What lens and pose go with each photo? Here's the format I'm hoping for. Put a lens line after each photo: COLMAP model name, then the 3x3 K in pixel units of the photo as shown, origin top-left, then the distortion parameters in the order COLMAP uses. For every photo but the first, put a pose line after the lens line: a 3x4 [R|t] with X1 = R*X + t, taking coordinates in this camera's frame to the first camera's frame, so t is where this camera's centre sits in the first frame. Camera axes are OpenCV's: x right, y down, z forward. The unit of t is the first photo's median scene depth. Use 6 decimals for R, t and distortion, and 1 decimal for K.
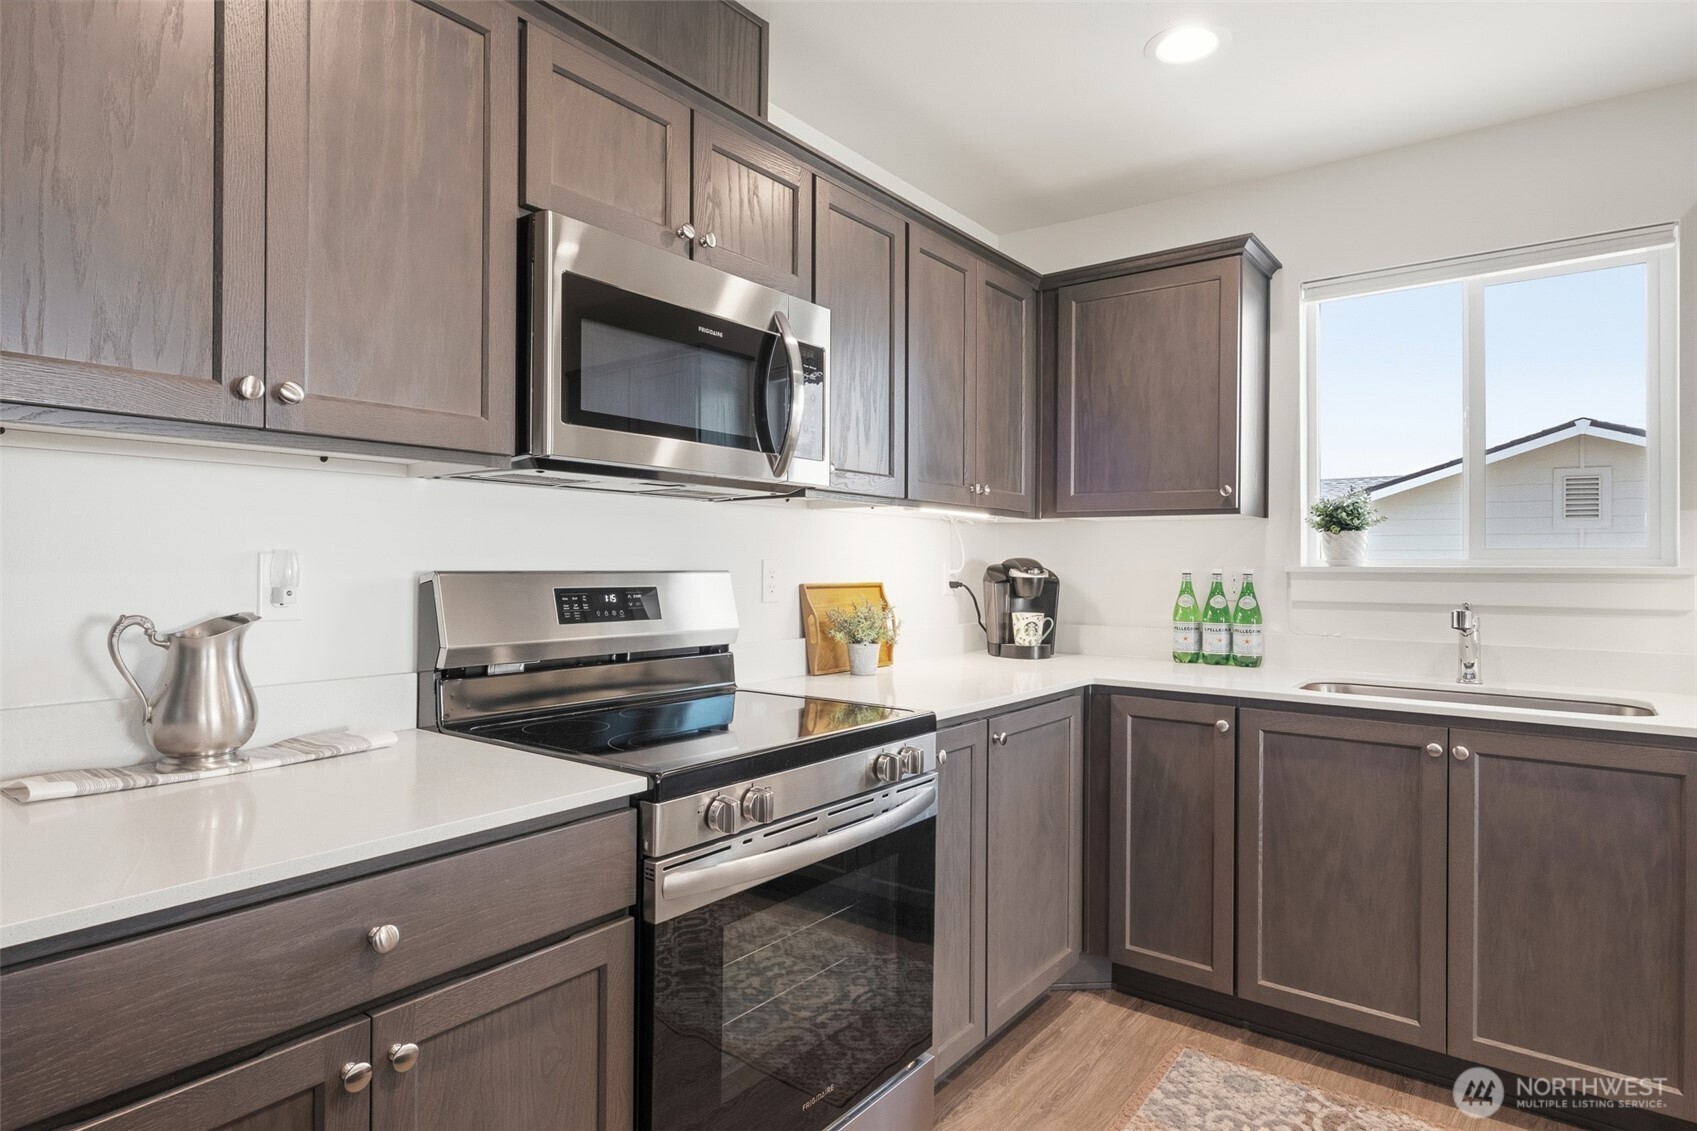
lens RADIAL K [[939.4, 0, 848.9], [0, 939.4, 559.5], [0, 0, 1]] dist [-0.007011, 0.005270]
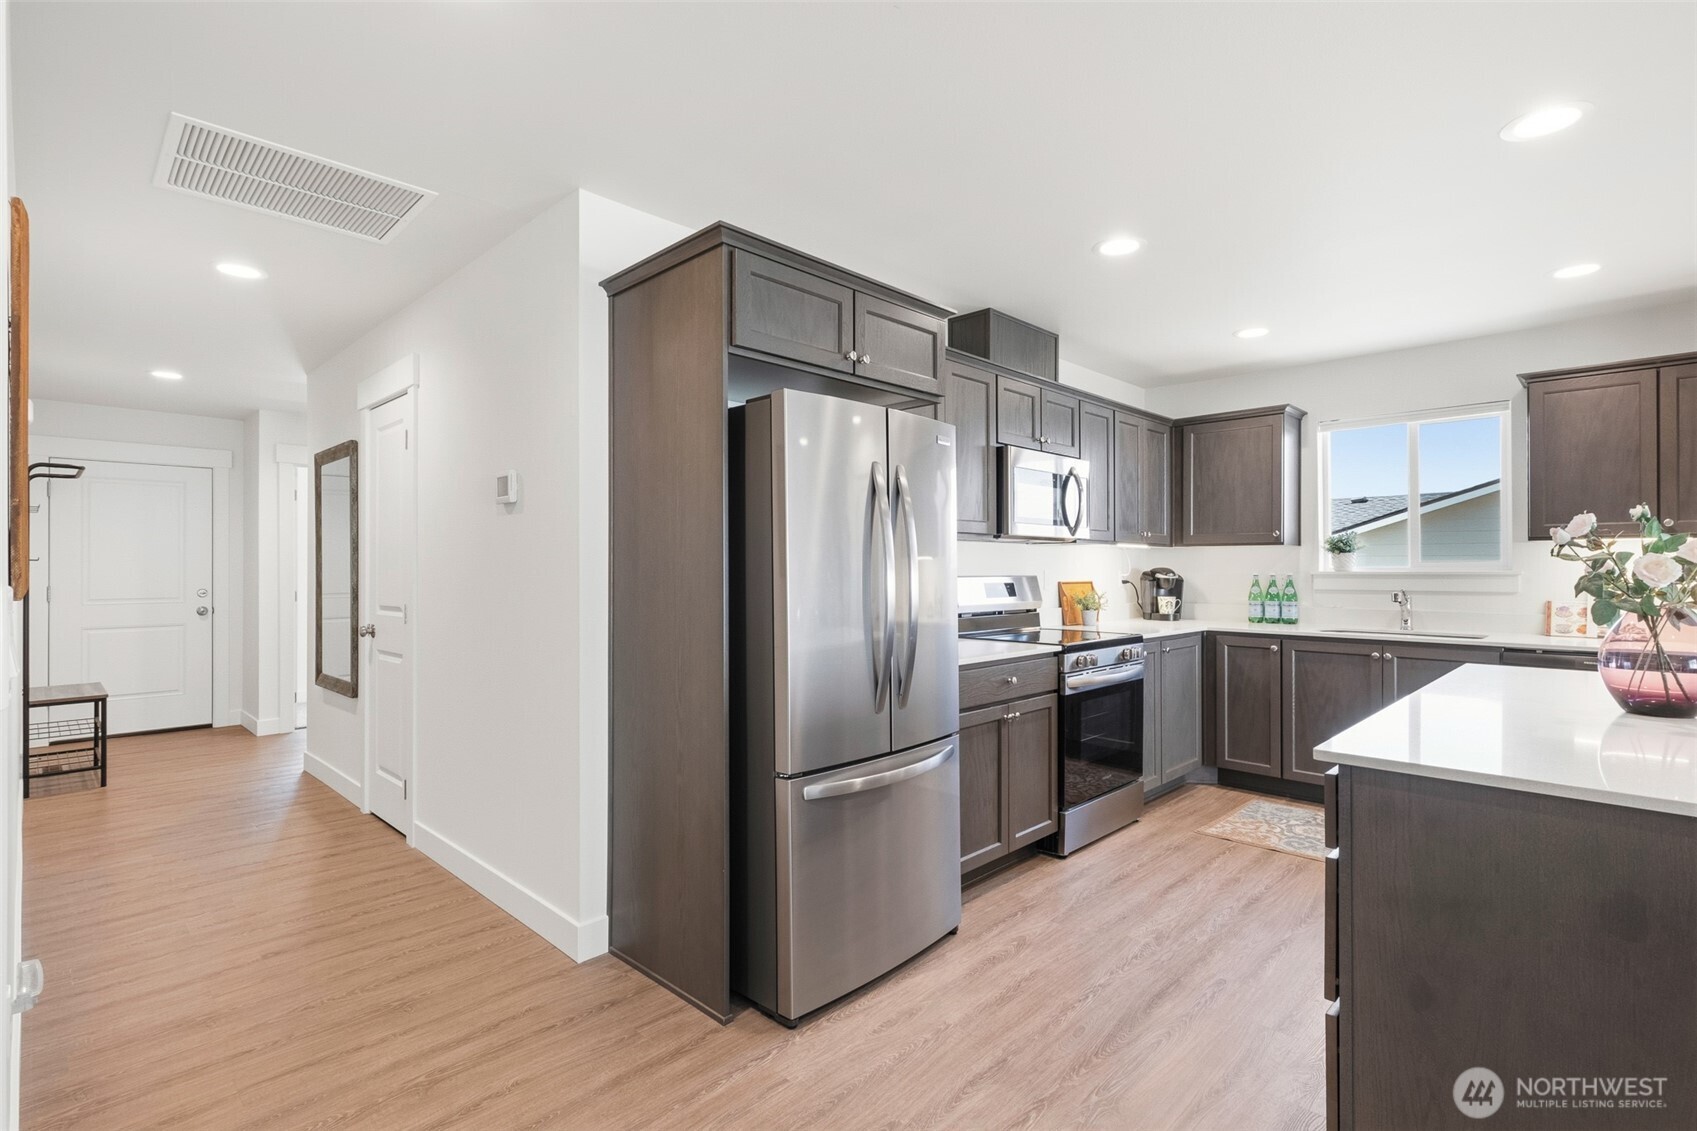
lens RADIAL K [[803.8, 0, 845.3], [0, 803.8, 562.0], [0, 0, 1]] dist [0.001570, 0.000099]
pose [[0.991232, -0.008117, -0.131883, -0.303842], [0.007723, 0.999964, -0.003495, -0.015832], [0.131907, 0.002446, 0.991259, -0.882990]]
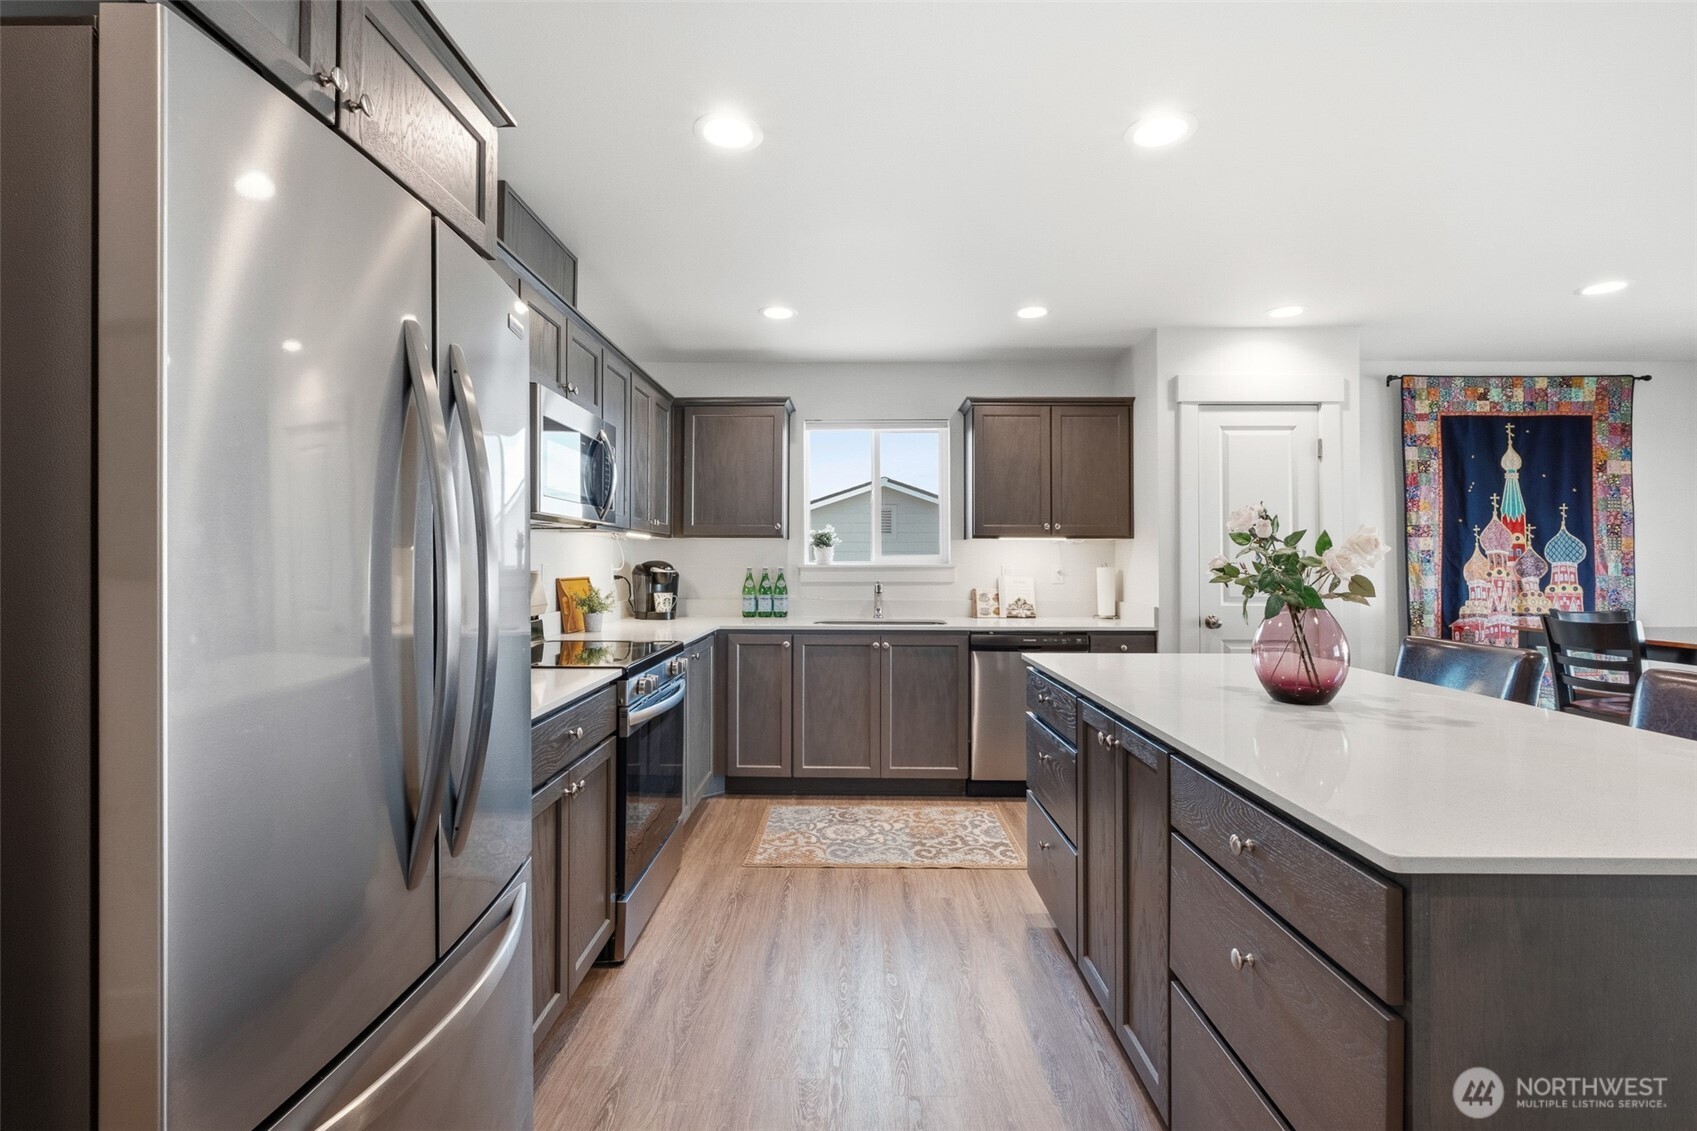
lens RADIAL K [[742.9, 0, 841.3], [0, 742.9, 552.0], [0, 0, 1]] dist [-0.010606, 0.001923]
pose [[0.808685, 0.001723, 0.588239, -0.439867], [0.001672, 0.999985, -0.005227, -0.013078], [-0.588239, 0.005211, 0.808670, -0.358854]]
